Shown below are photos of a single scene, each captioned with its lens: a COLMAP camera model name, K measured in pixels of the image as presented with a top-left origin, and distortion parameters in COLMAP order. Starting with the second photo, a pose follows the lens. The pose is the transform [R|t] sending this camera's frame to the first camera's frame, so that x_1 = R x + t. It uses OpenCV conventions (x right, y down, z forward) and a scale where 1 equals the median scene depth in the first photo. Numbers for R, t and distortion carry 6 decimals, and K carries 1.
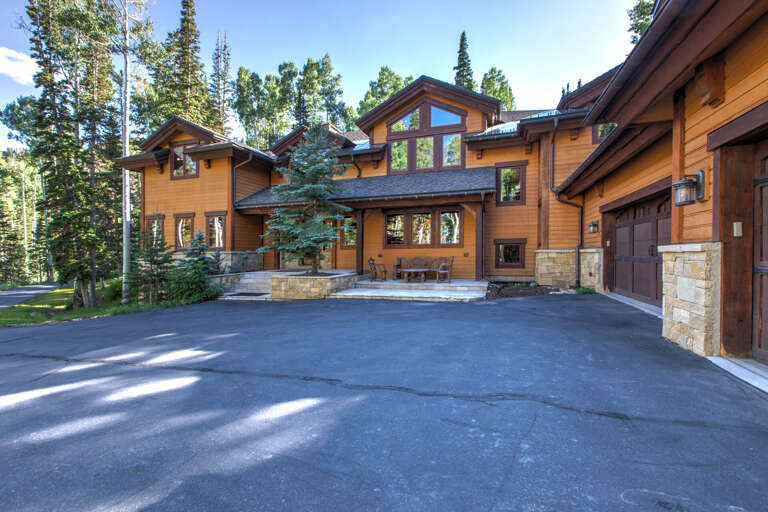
lens RADIAL K [[350.5, 0, 382.8], [0, 350.5, 259.3], [0, 0, 1]] dist [-0.003497, -0.000469]
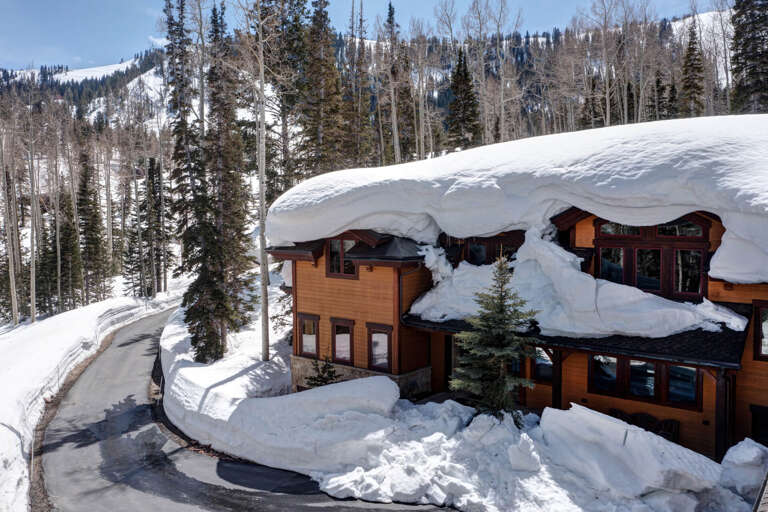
lens RADIAL K [[625.5, 0, 367.2], [0, 625.5, 256.1], [0, 0, 1]] dist [0.011573, 0.004801]
pose [[0.945531, 0.034570, -0.323692, -0.028450], [-0.030766, 0.999384, 0.016864, -0.443073], [0.324076, -0.005986, 0.946012, -0.597287]]
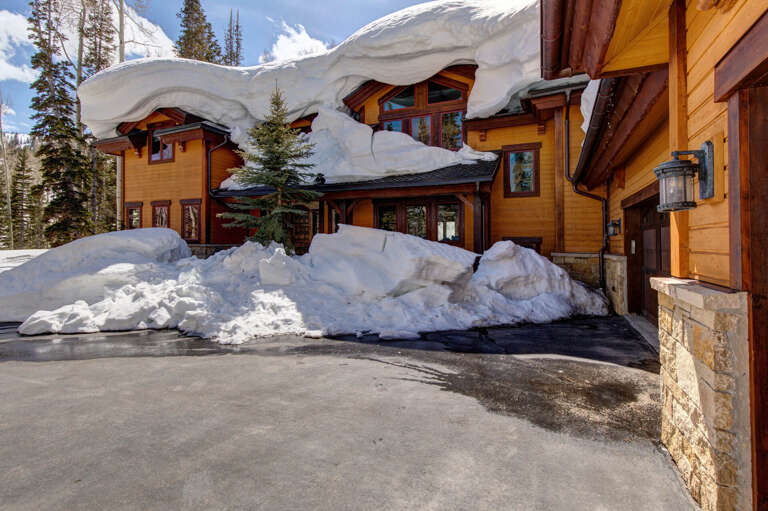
lens RADIAL K [[373.6, 0, 385.8], [0, 373.6, 233.5], [0, 0, 1]] dist [0.003399, 0.000165]
pose [[0.996336, 0.019753, -0.083218, 0.141594], [-0.023484, 0.998751, -0.044097, -0.025386], [0.082243, 0.045890, 0.995555, 0.123402]]
